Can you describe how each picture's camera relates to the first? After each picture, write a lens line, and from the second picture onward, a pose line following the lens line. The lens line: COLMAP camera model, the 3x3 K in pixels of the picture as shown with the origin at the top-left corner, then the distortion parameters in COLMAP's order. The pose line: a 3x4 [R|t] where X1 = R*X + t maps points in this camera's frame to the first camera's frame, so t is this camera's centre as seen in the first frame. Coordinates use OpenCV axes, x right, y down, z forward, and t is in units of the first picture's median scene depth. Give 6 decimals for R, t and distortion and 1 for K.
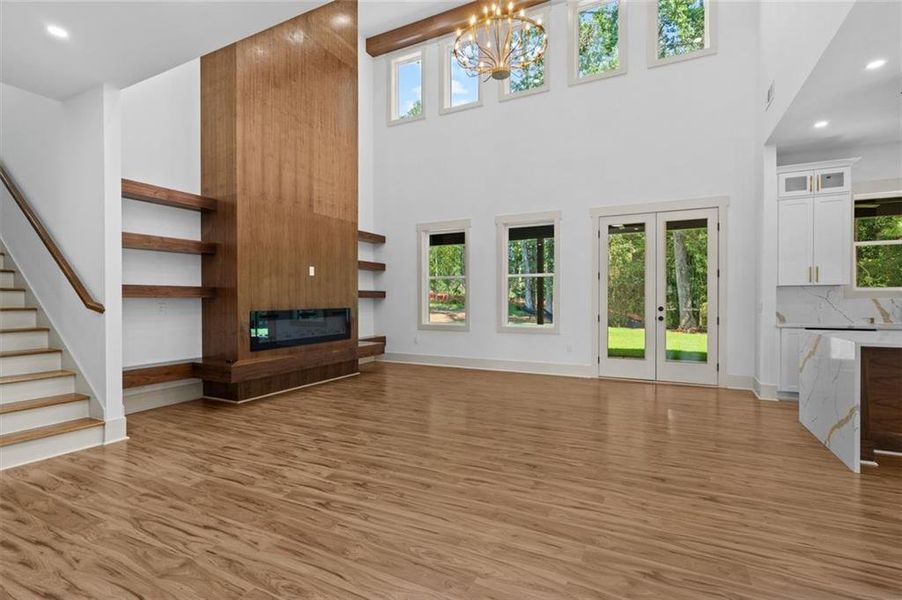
lens RADIAL K [[418.9, 0, 440.7], [0, 418.9, 299.7], [0, 0, 1]] dist [-0.004113, 0.002866]
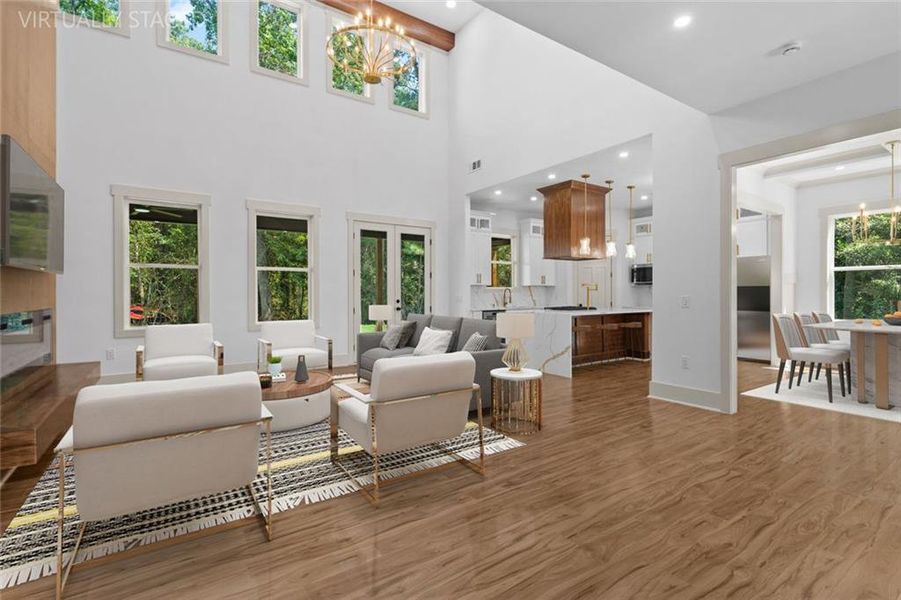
lens RADIAL K [[418.5, 0, 461.7], [0, 418.5, 285.5], [0, 0, 1]] dist [-0.004113, 0.002866]
pose [[0.475168, 0.018607, 0.879699, -0.915830], [0.004442, 0.999713, -0.023545, 0.007102], [-0.879884, 0.015095, 0.474948, 0.427079]]
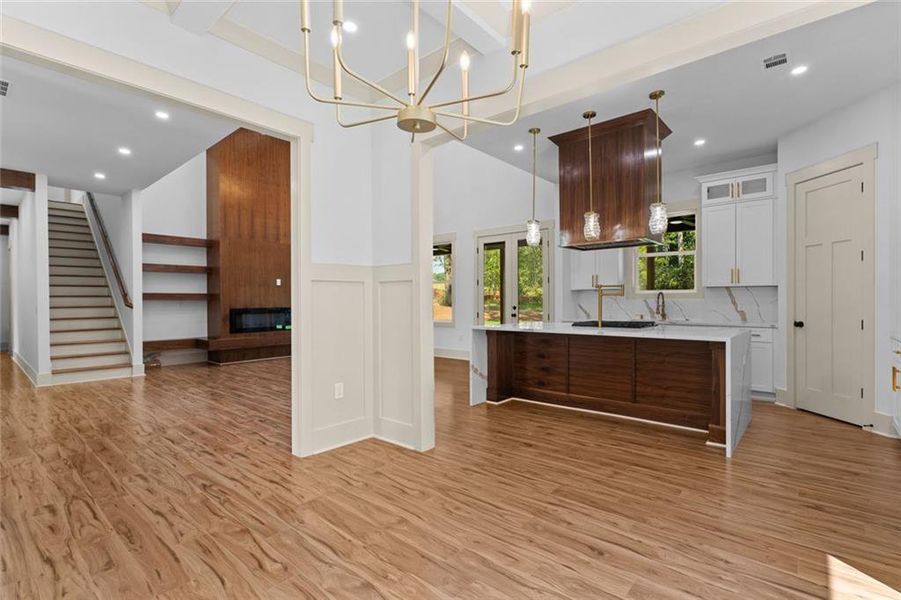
lens RADIAL K [[418.5, 0, 442.2], [0, 418.5, 300.8], [0, 0, 1]] dist [-0.004113, 0.002866]
pose [[0.970286, -0.003280, -0.241937, 0.709102], [0.003515, 0.999994, 0.000539, -0.000191], [0.241933, -0.001374, 0.970292, -0.354008]]
